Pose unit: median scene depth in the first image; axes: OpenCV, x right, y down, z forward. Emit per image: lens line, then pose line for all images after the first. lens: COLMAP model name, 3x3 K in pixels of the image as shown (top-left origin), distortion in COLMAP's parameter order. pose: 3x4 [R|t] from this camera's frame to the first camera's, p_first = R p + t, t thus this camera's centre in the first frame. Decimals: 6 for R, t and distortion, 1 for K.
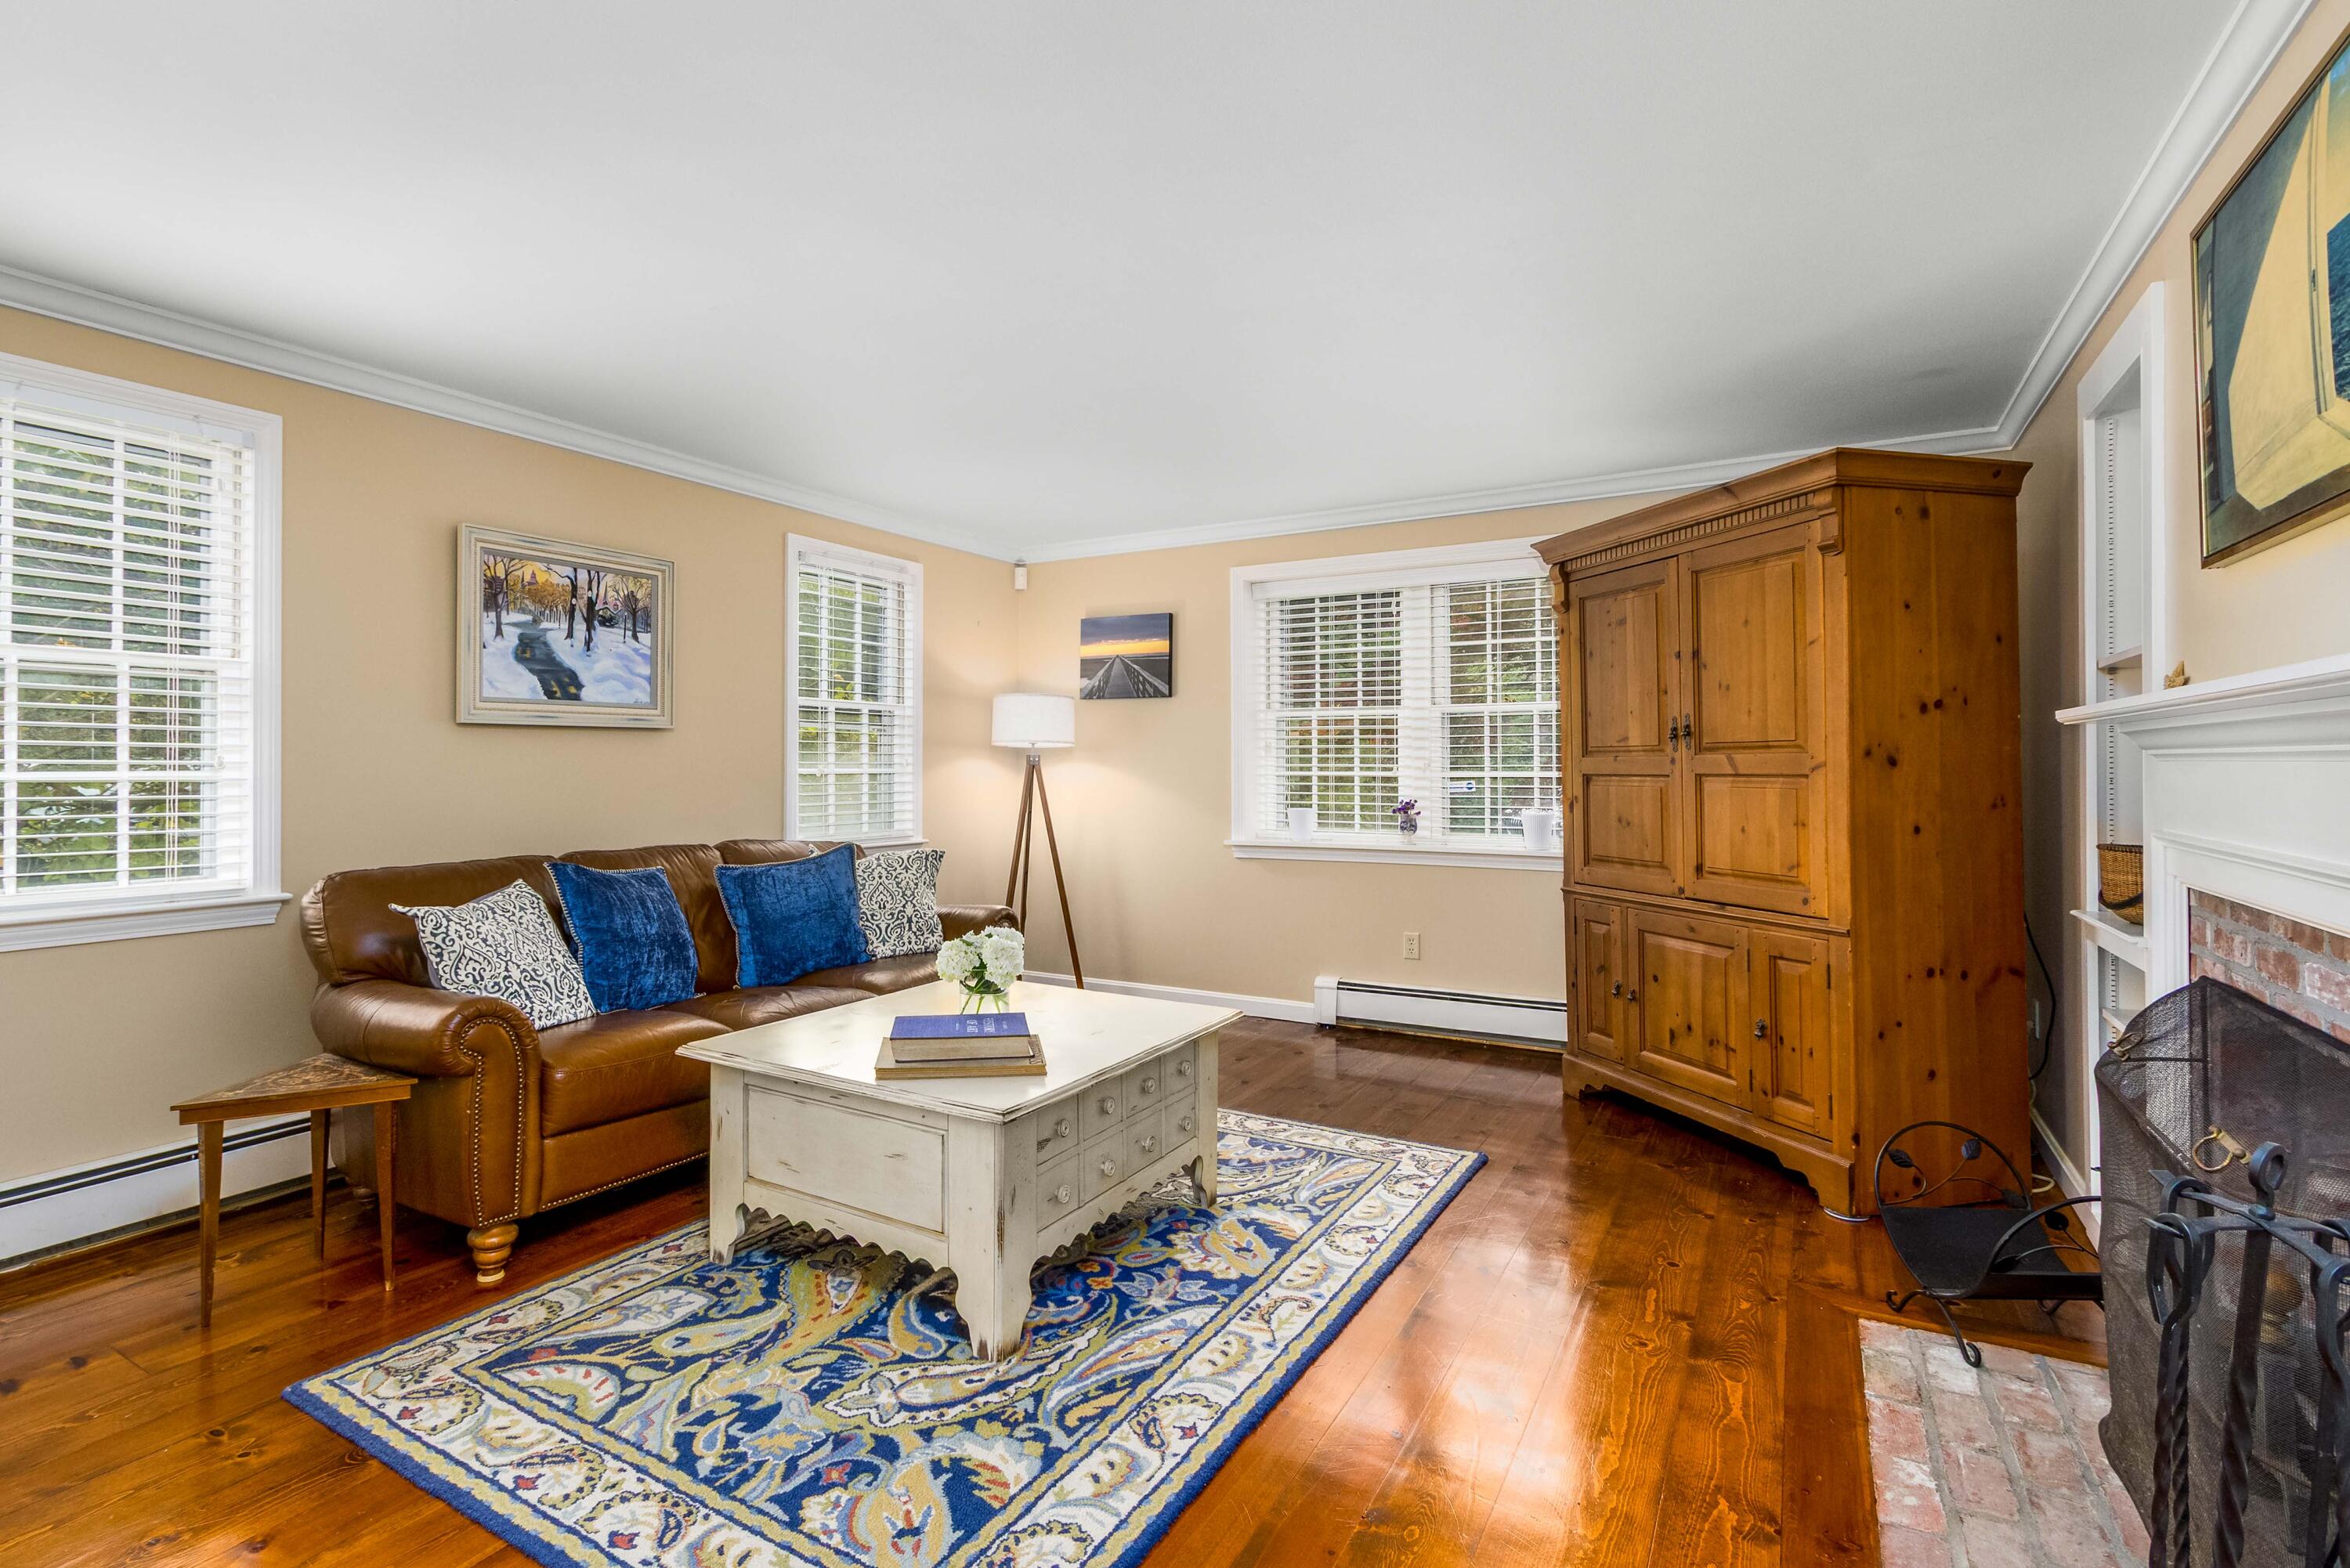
lens RADIAL K [[1081.3, 0, 1174.5], [0, 1081.3, 755.1], [0, 0, 1]] dist [0.001388, -0.000055]
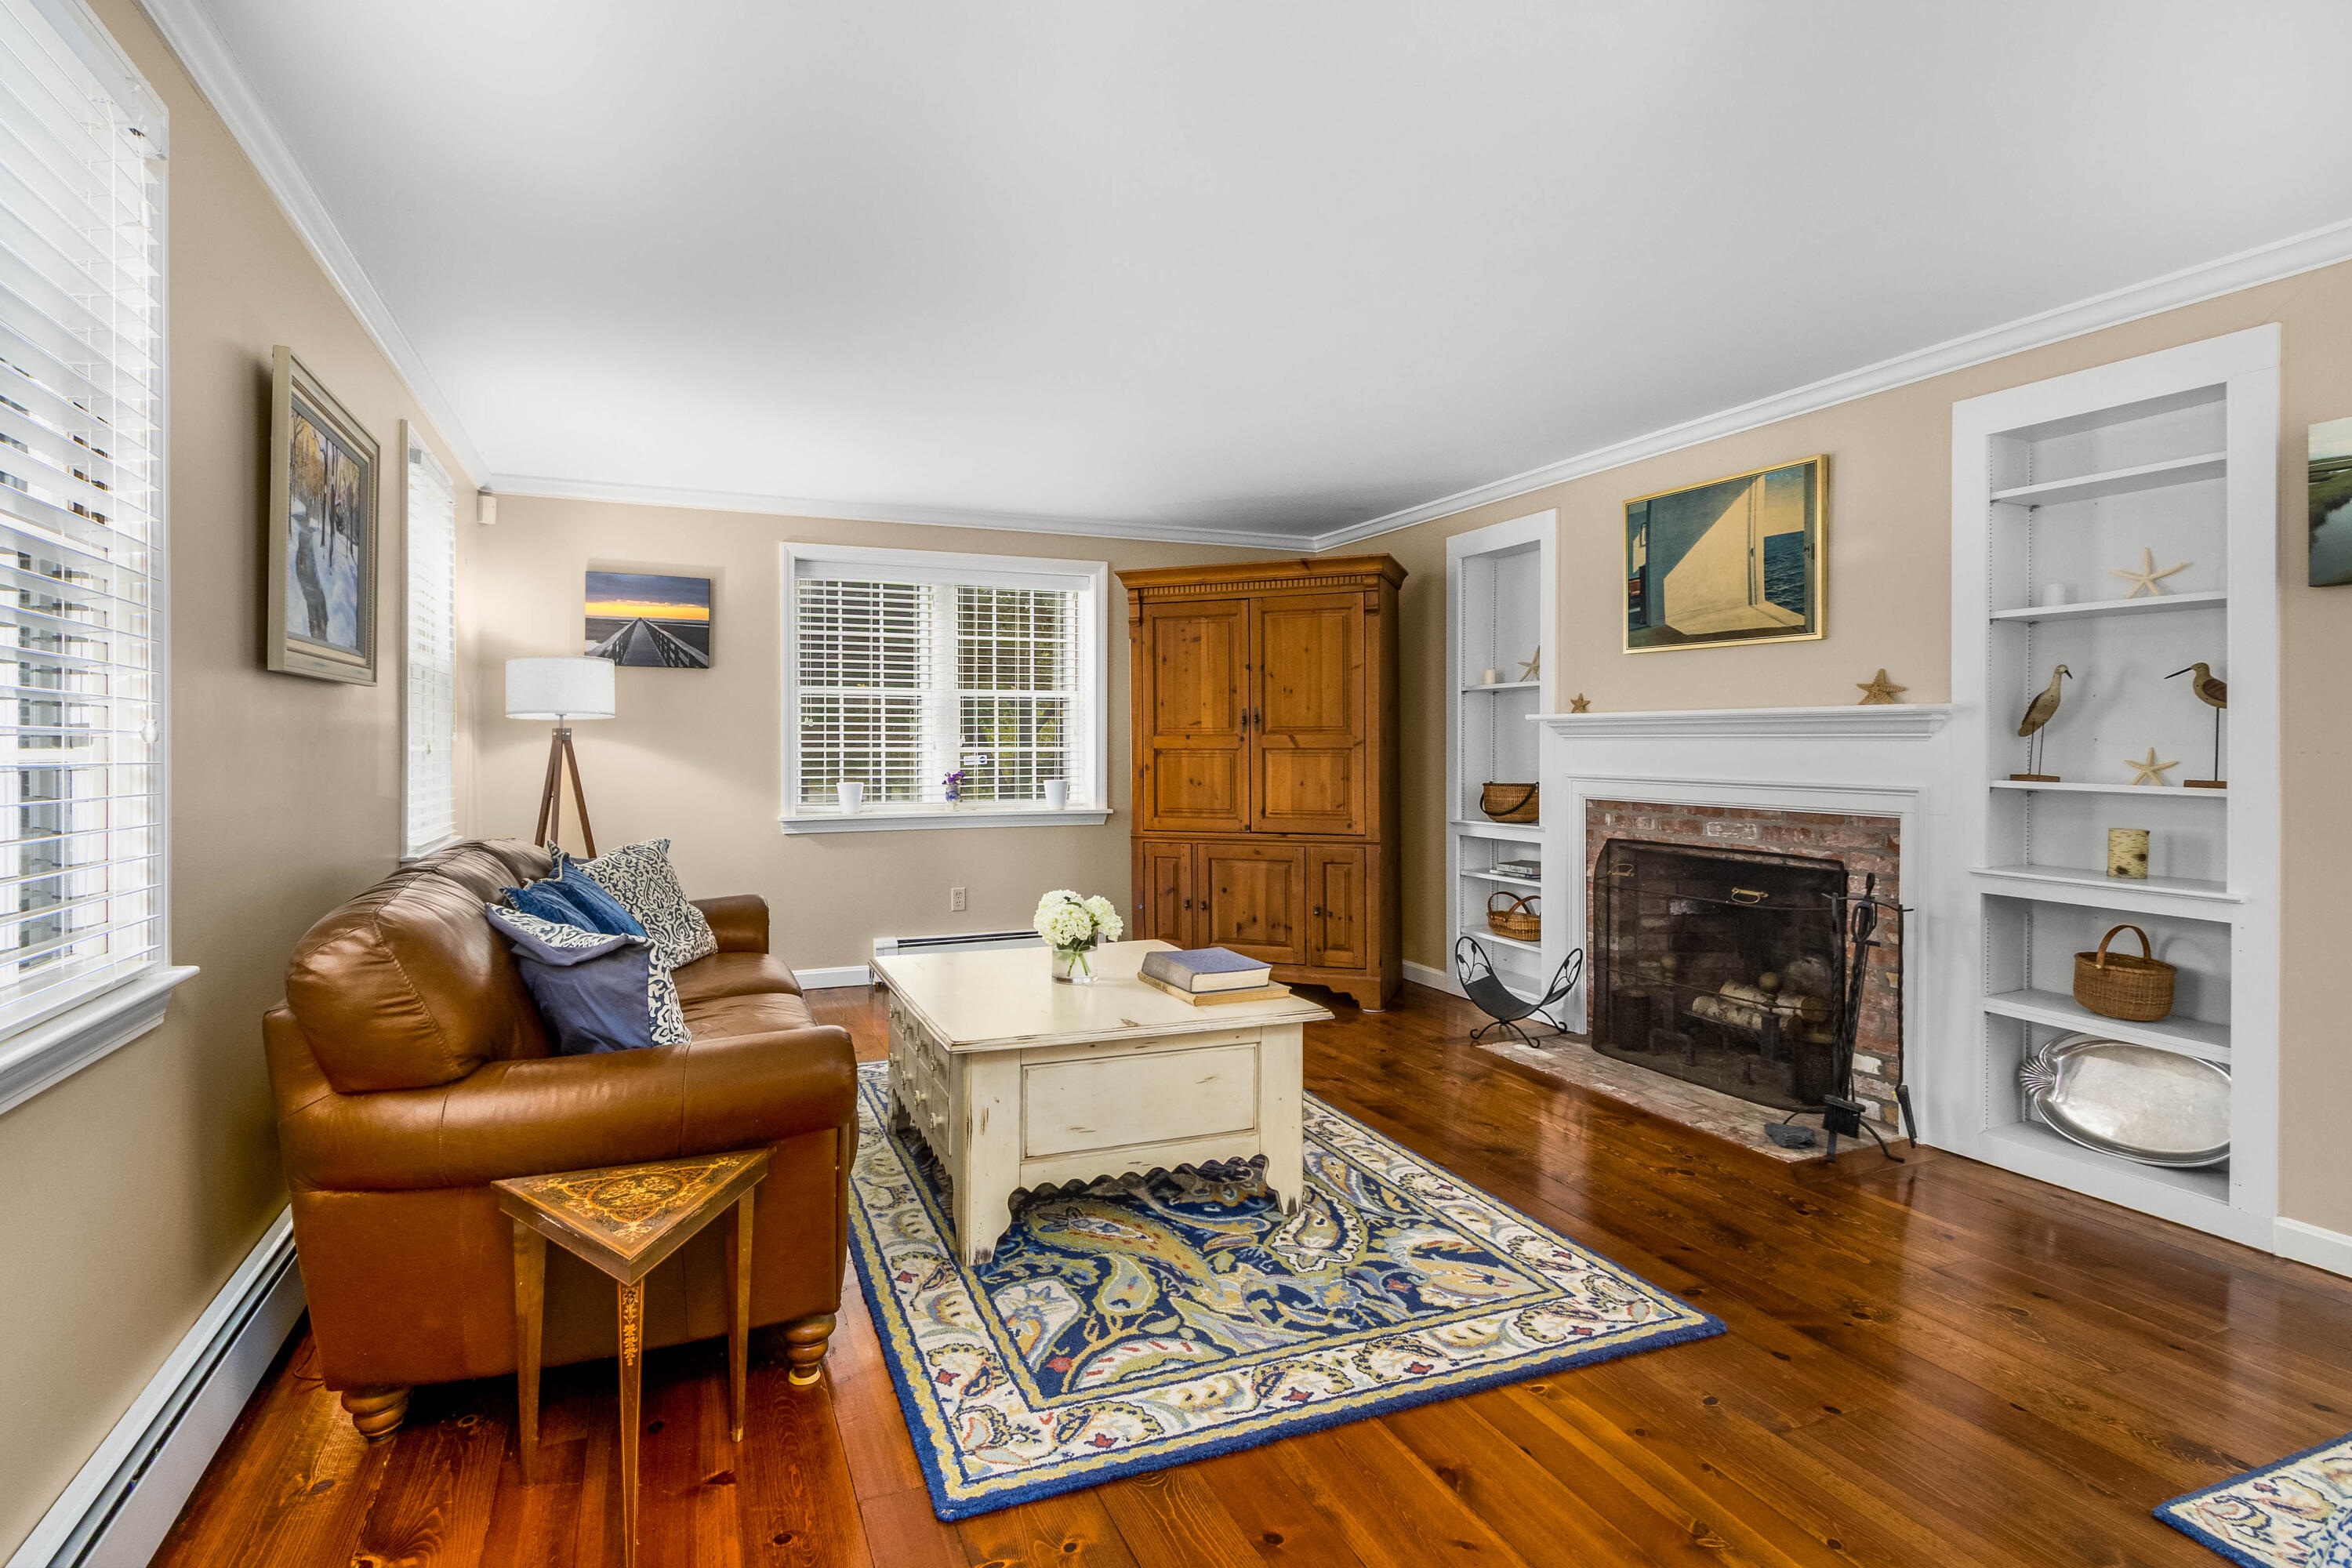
lens RADIAL K [[1091.0, 0, 1046.1], [0, 1091.0, 742.2], [0, 0, 1]] dist [0.001487, 0.000145]
pose [[0.644838, 0.001920, 0.764317, -1.264224], [-0.008722, 0.999950, 0.004847, 0.007362], [-0.764269, -0.009792, 0.644823, 0.385932]]
